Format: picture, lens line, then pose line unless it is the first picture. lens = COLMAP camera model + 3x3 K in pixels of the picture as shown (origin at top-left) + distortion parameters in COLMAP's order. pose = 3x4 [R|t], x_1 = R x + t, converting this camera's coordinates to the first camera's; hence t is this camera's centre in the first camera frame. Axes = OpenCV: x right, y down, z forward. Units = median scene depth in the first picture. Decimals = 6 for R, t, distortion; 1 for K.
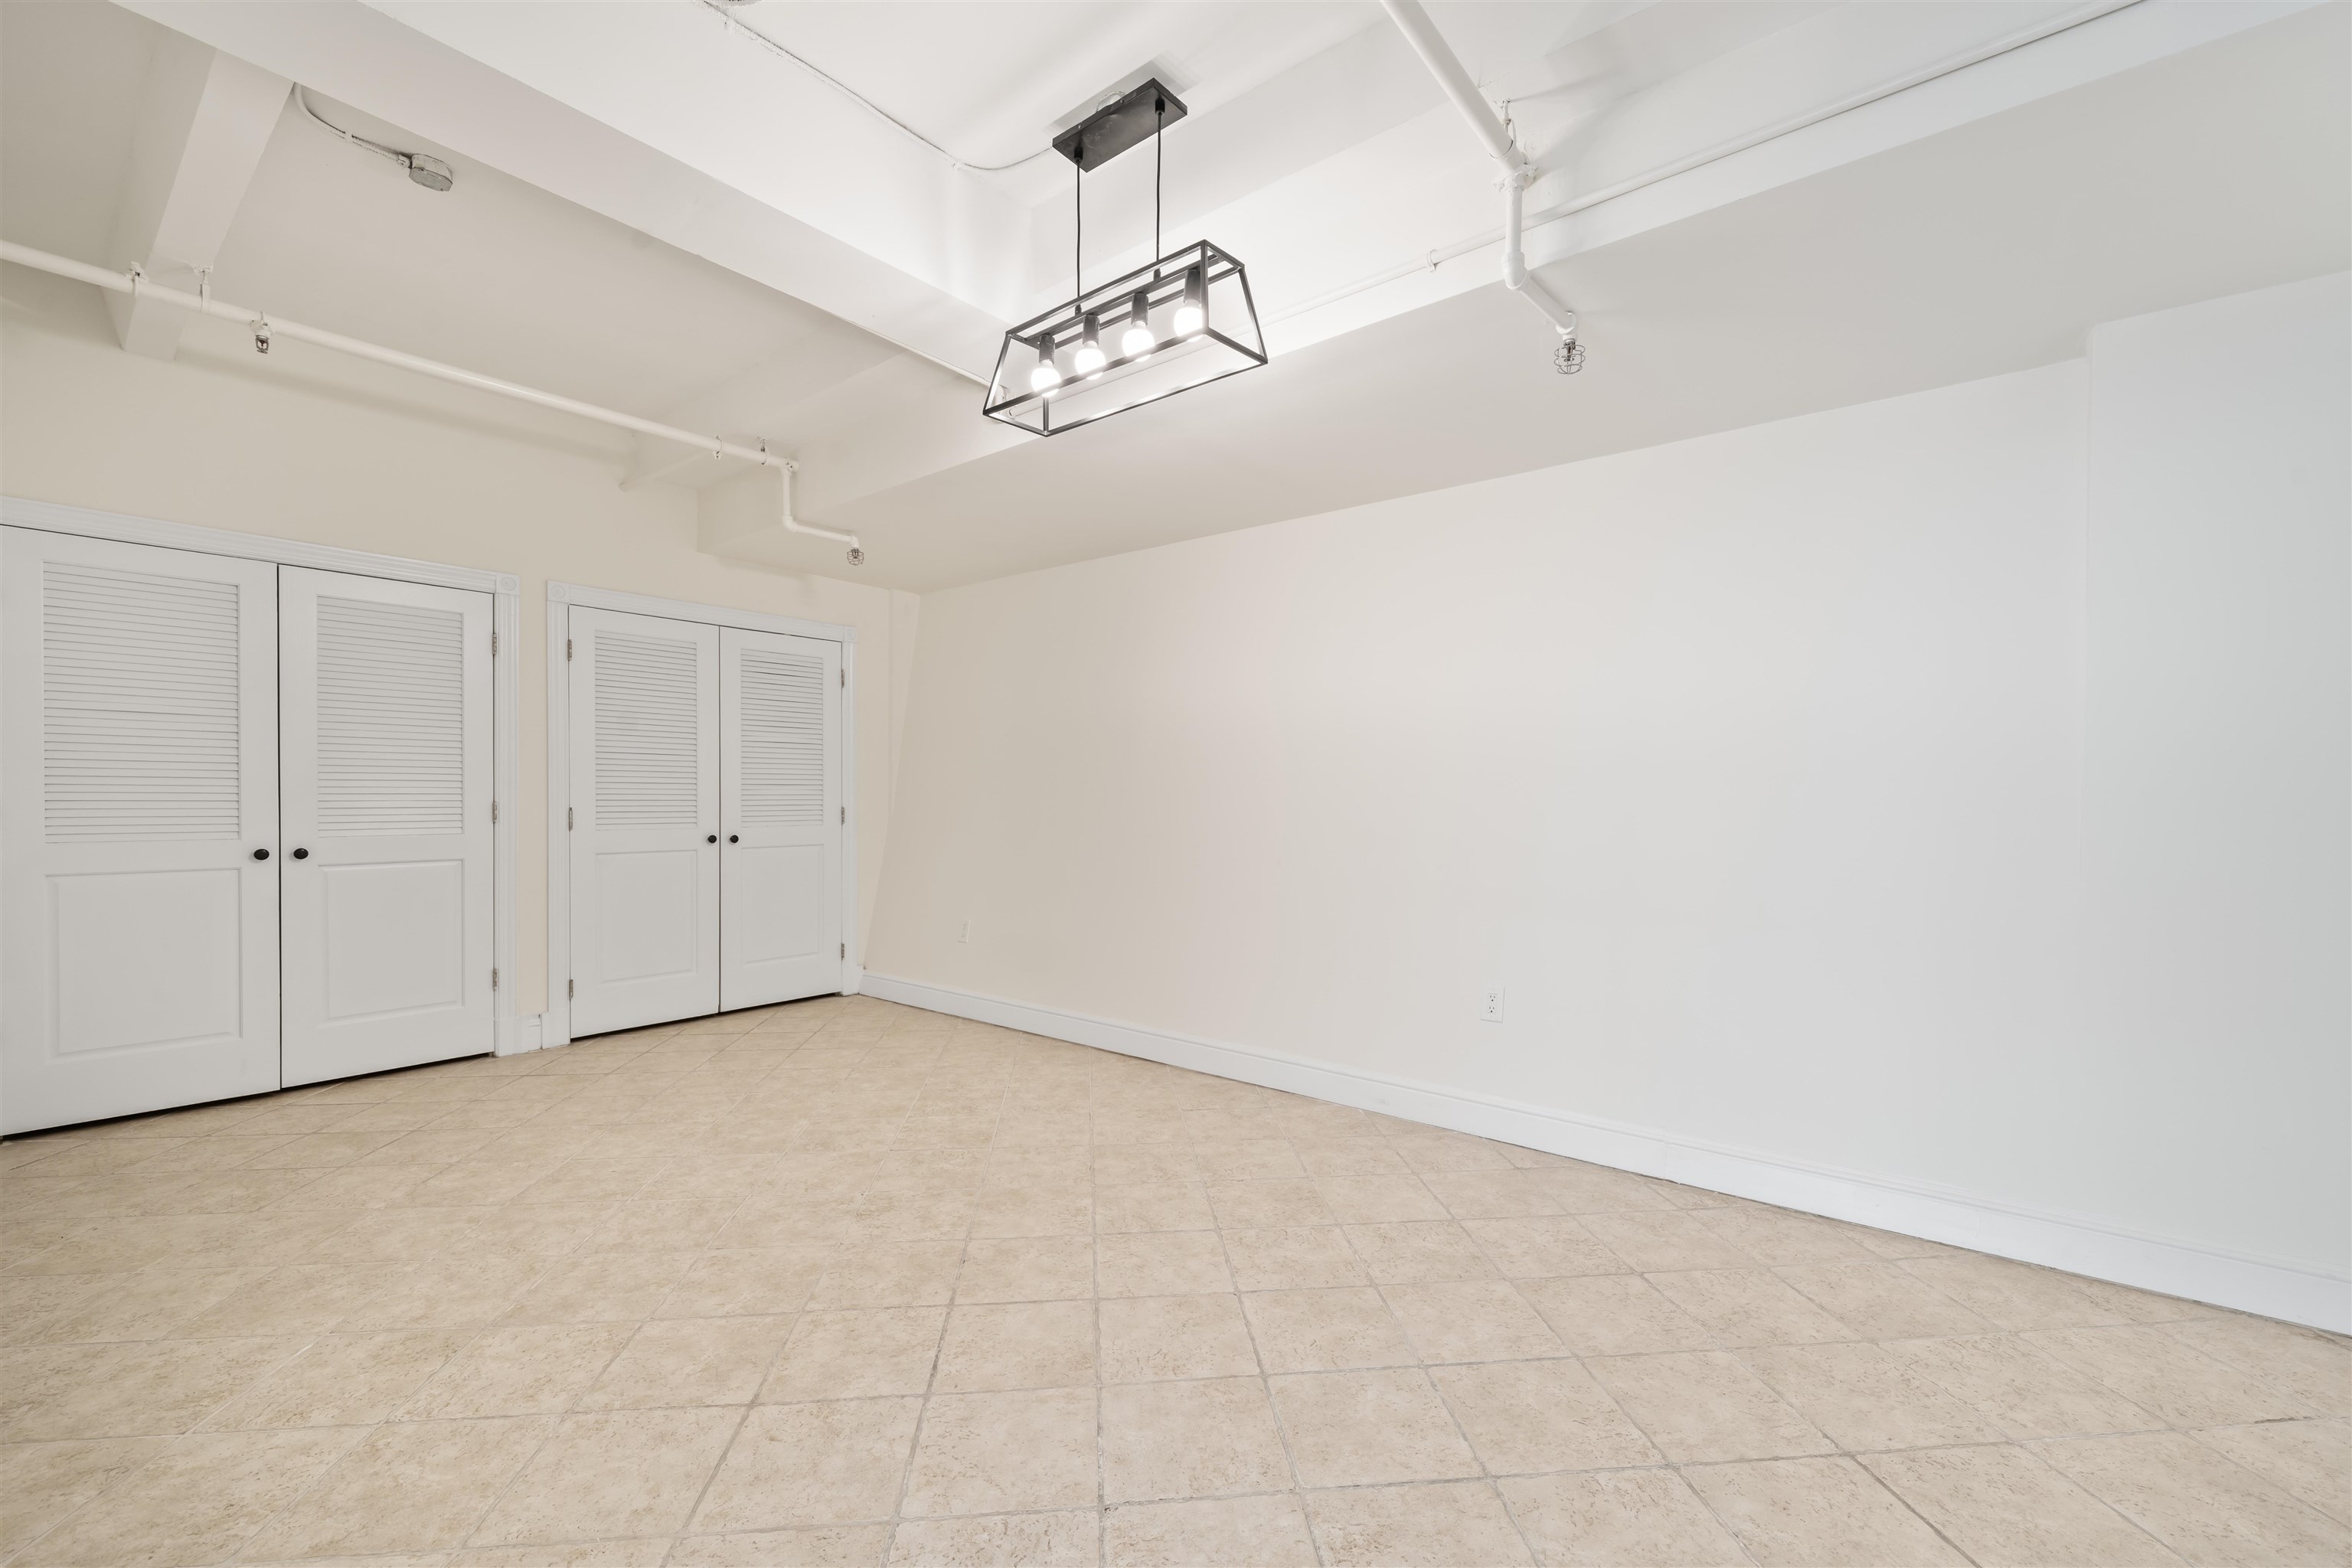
lens RADIAL K [[970.3, 0, 1182.0], [0, 970.3, 810.0], [0, 0, 1]] dist [0.000985, -0.000382]
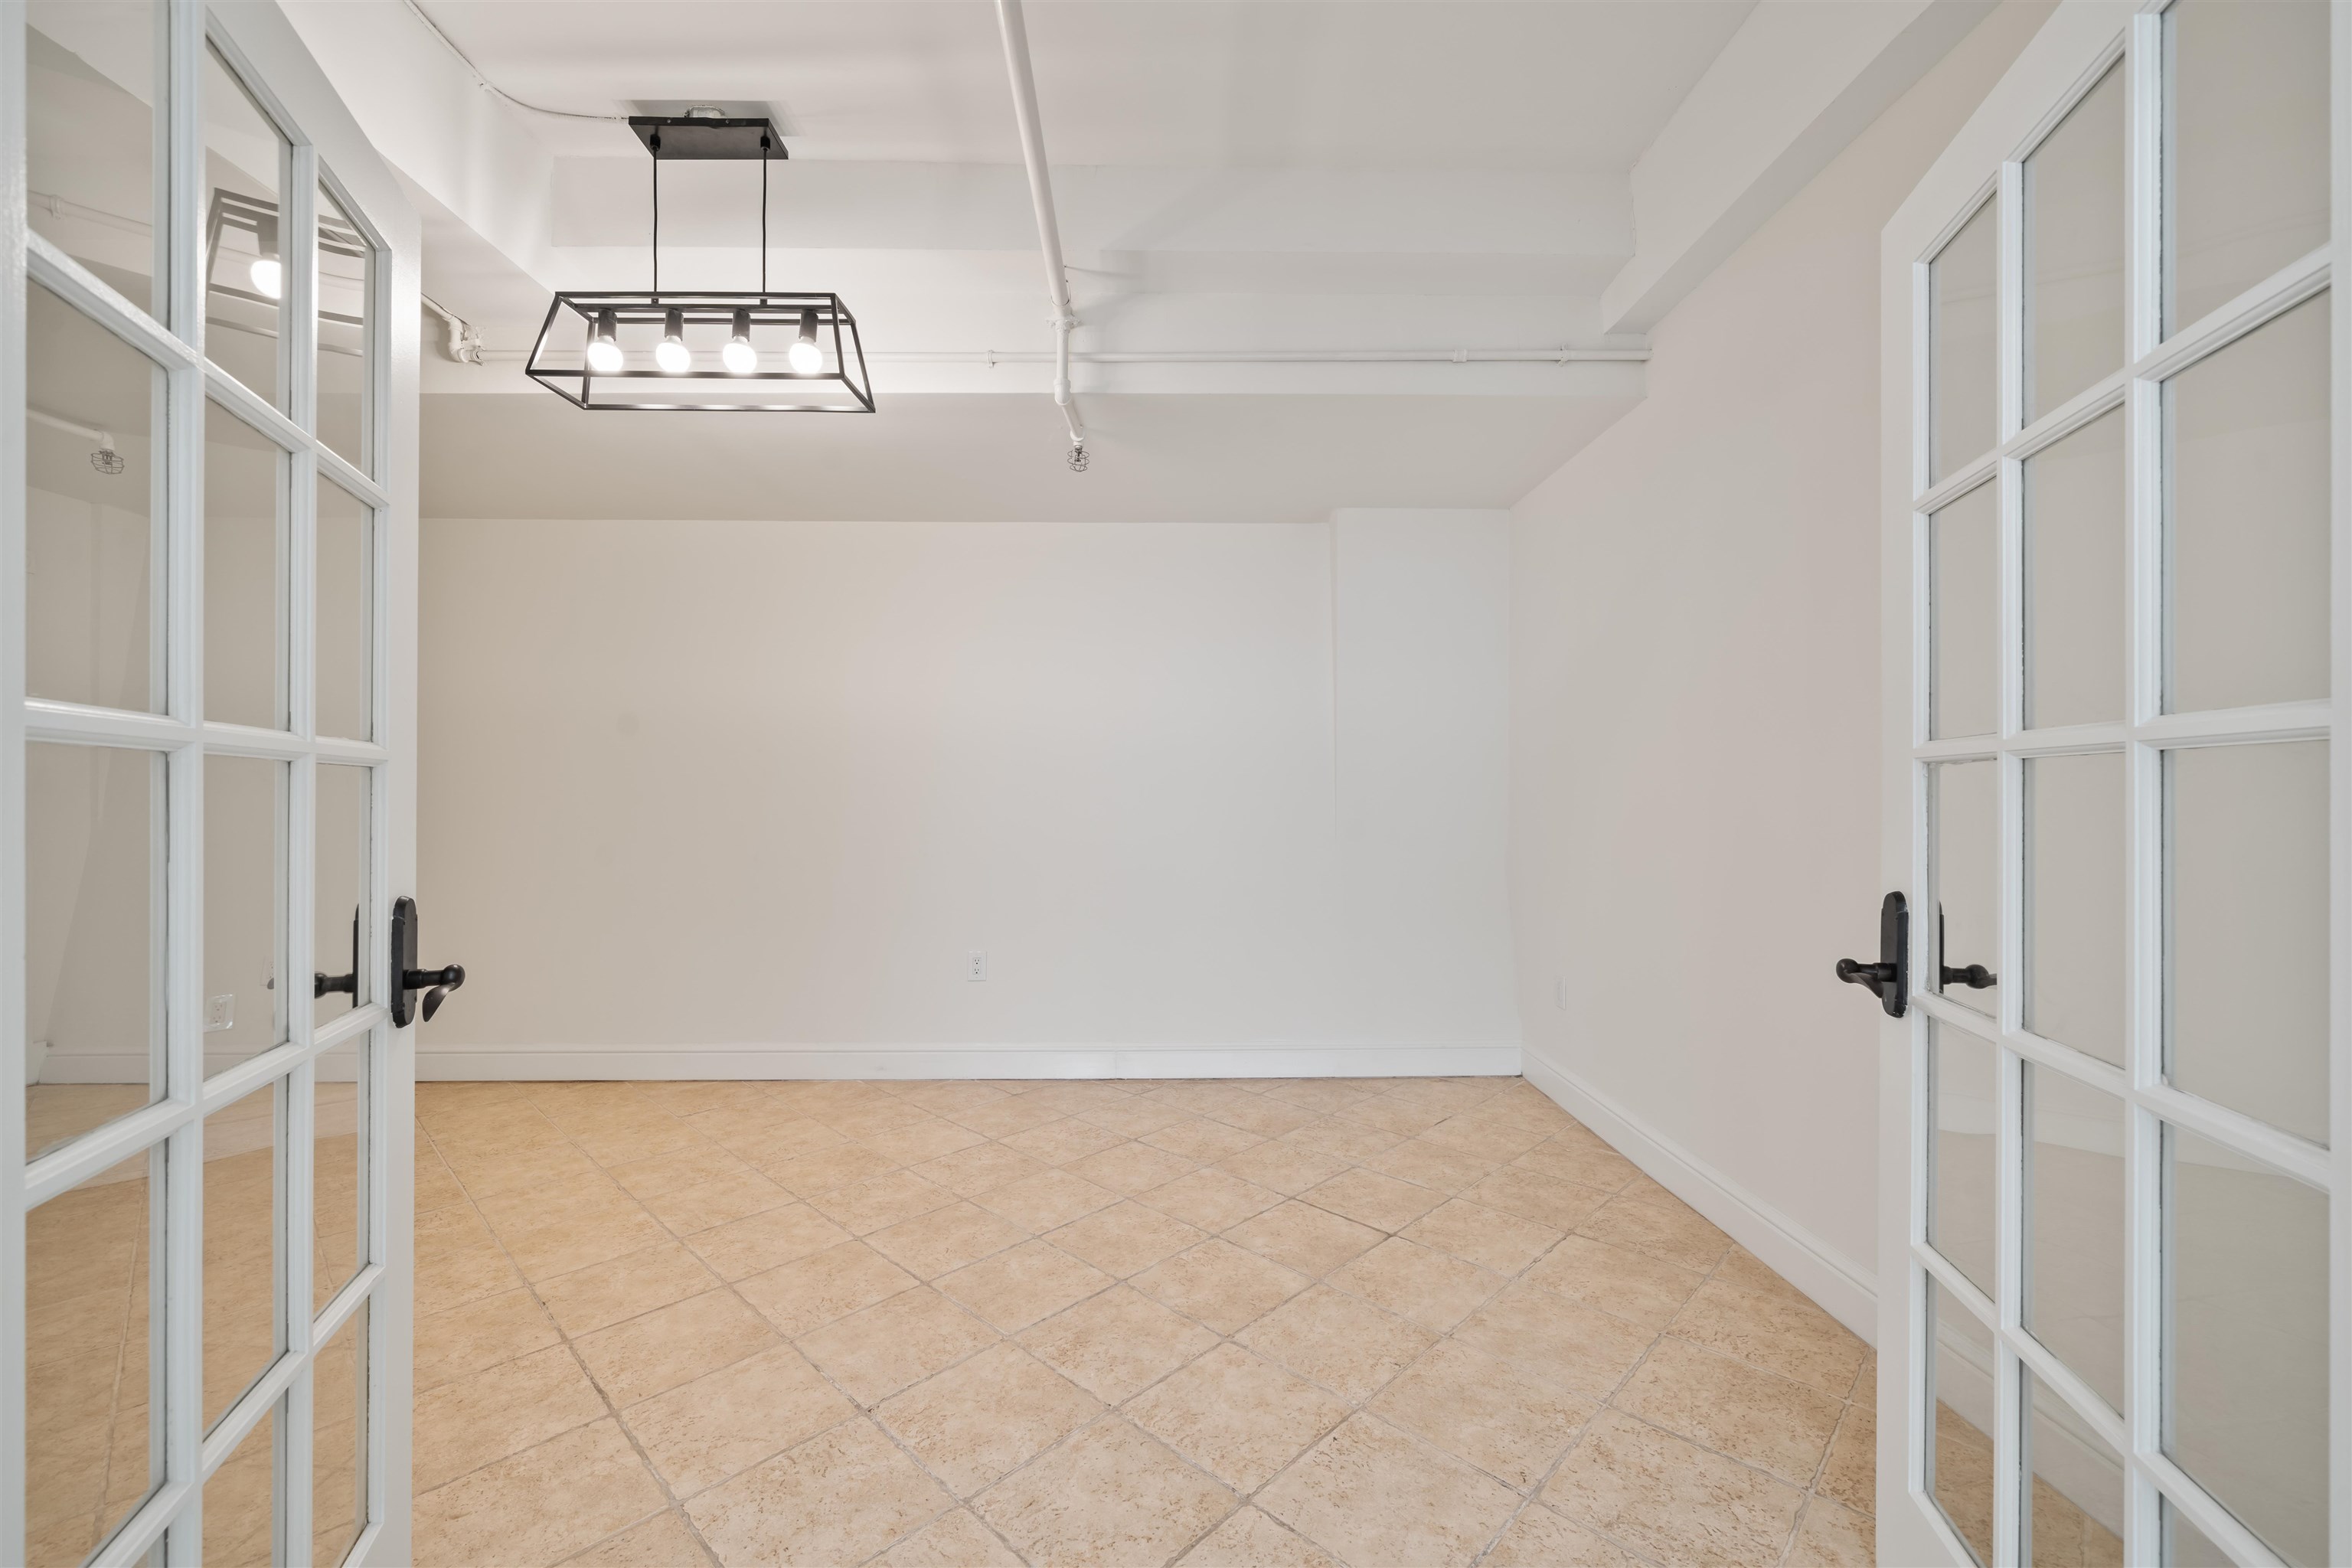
lens RADIAL K [[952.7, 0, 1162.4], [0, 952.7, 795.1], [0, 0, 1]] dist [0.000851, -0.000397]
pose [[0.772540, -0.006114, 0.634937, -0.337469], [0.013702, 0.999881, -0.007043, 0.001763], [-0.634818, 0.014141, 0.772532, -0.067319]]
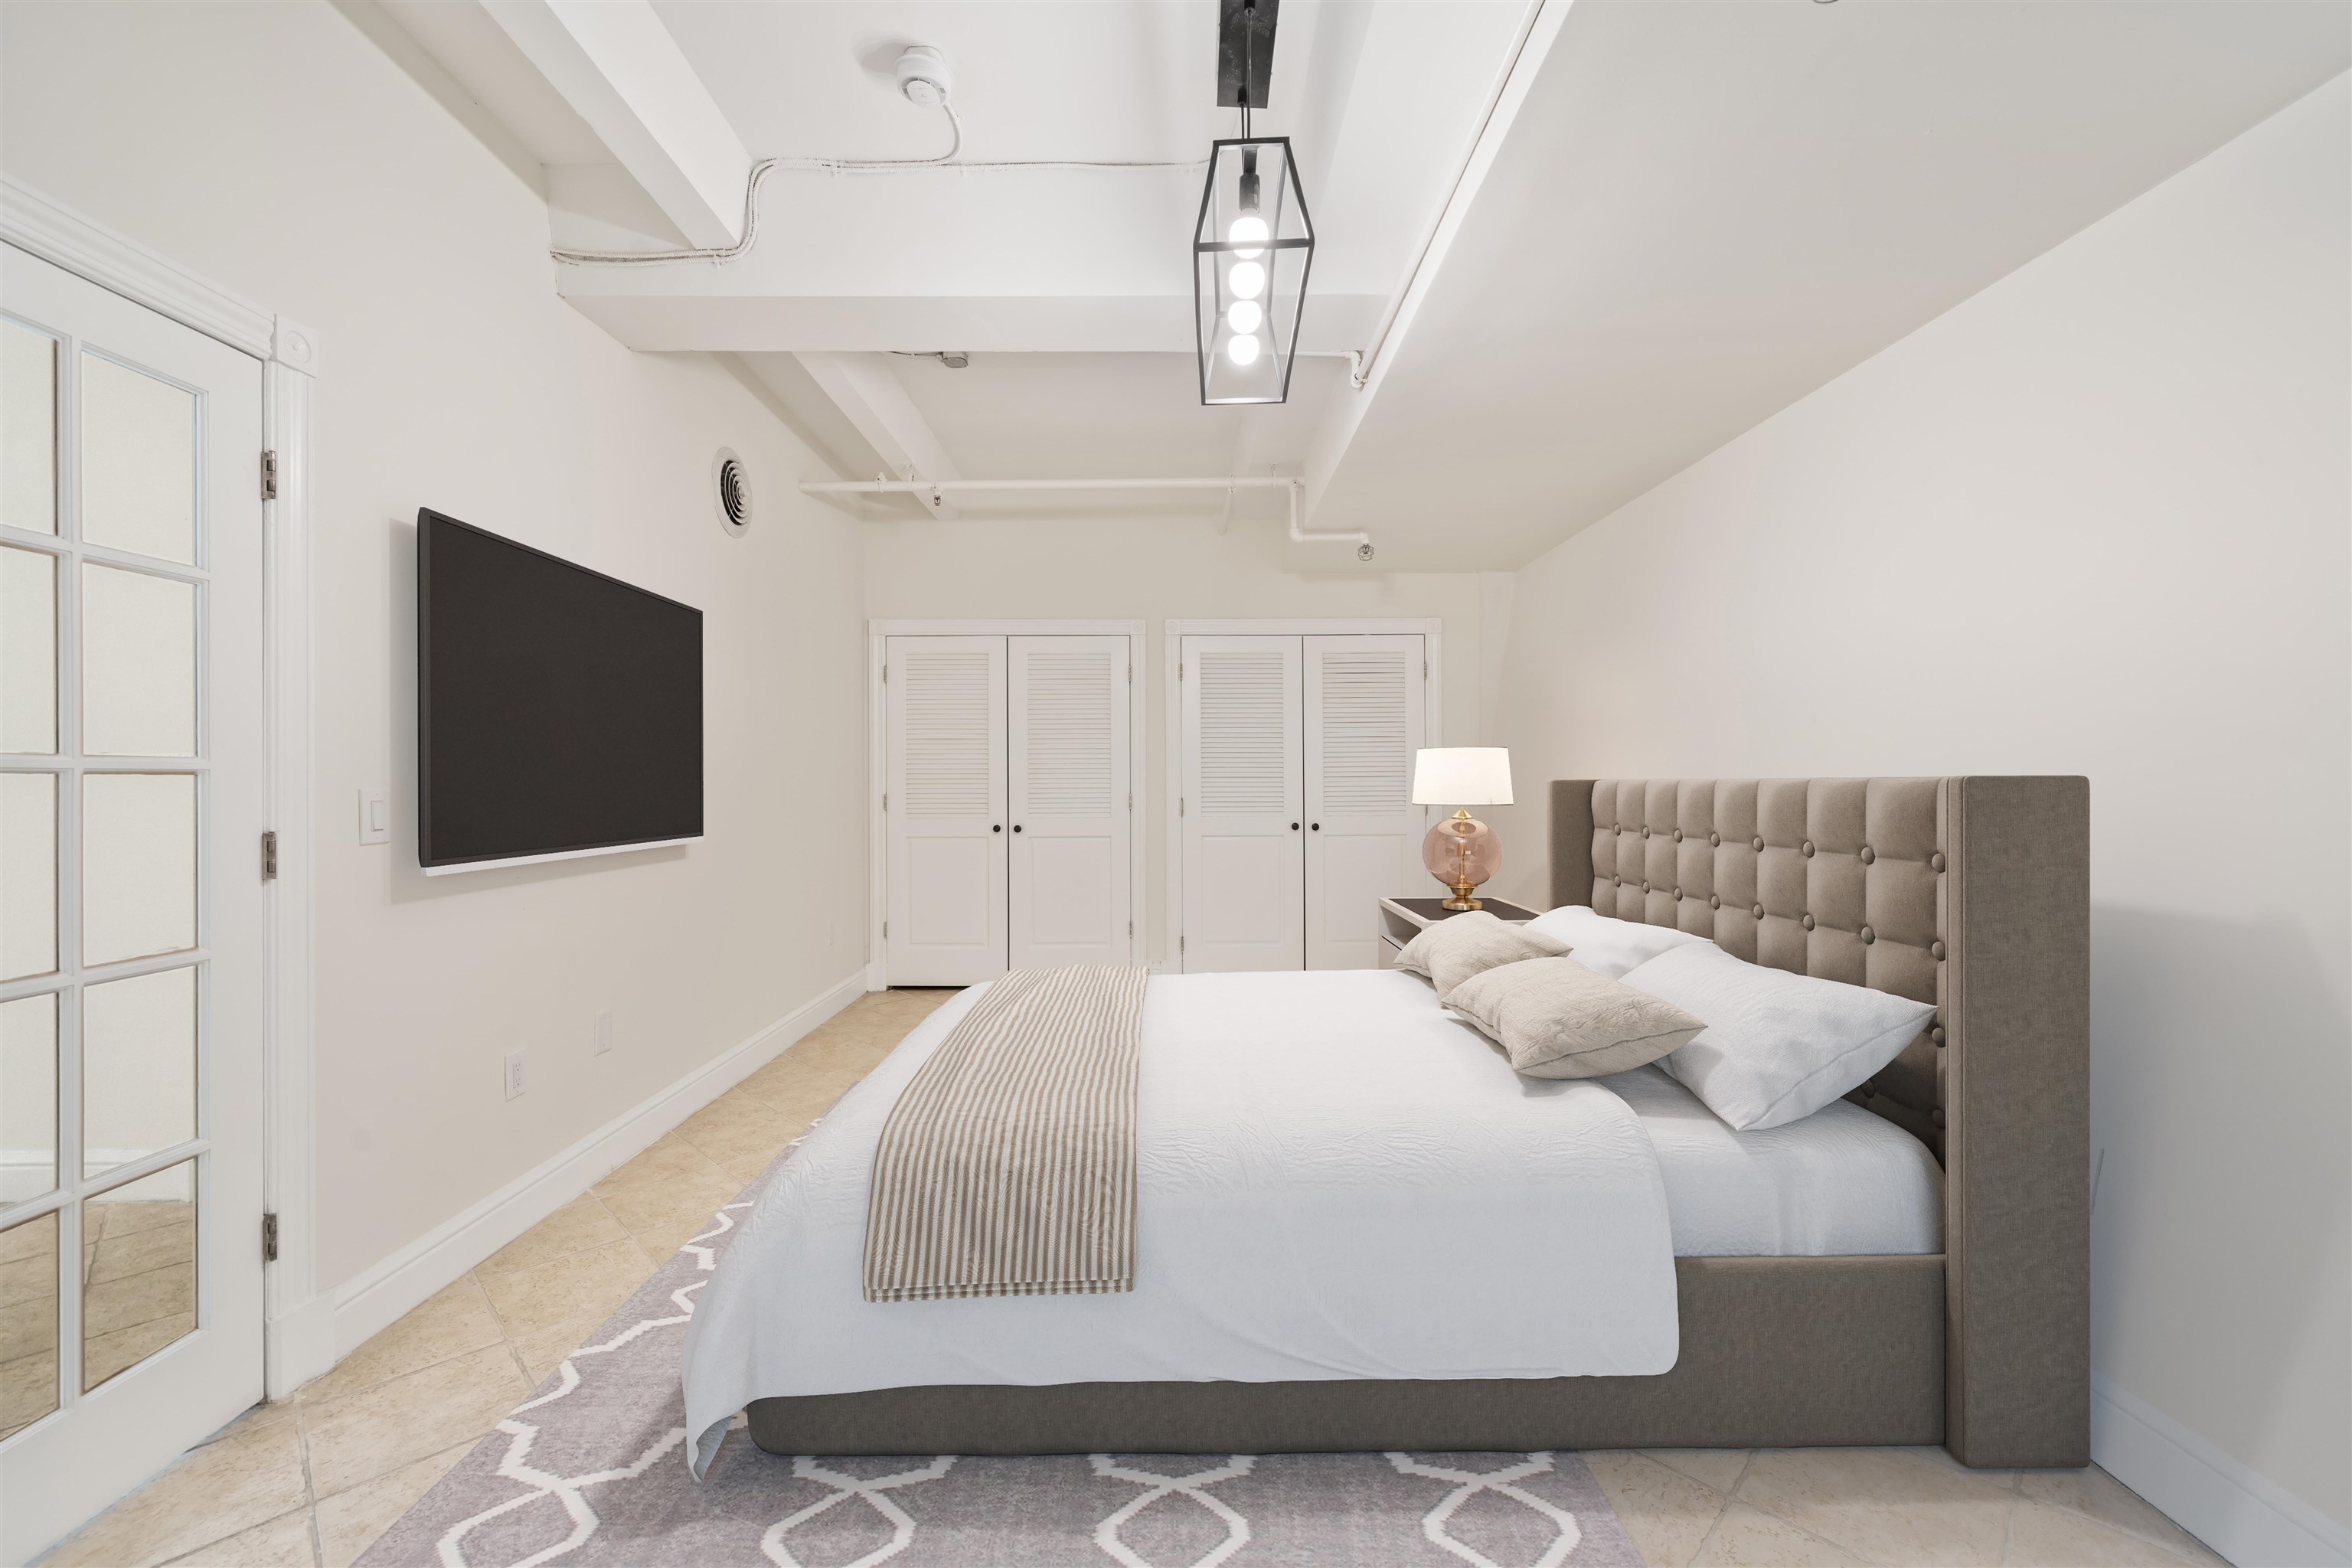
lens RADIAL K [[956.6, 0, 1176.0], [0, 956.6, 784.0], [0, 0, 1]] dist [-0.000469, -0.000064]
pose [[0.637005, -0.008690, -0.770811, 0.569617], [-0.003250, 0.999897, -0.013959, -0.006127], [0.770853, 0.011397, 0.636911, 0.387169]]
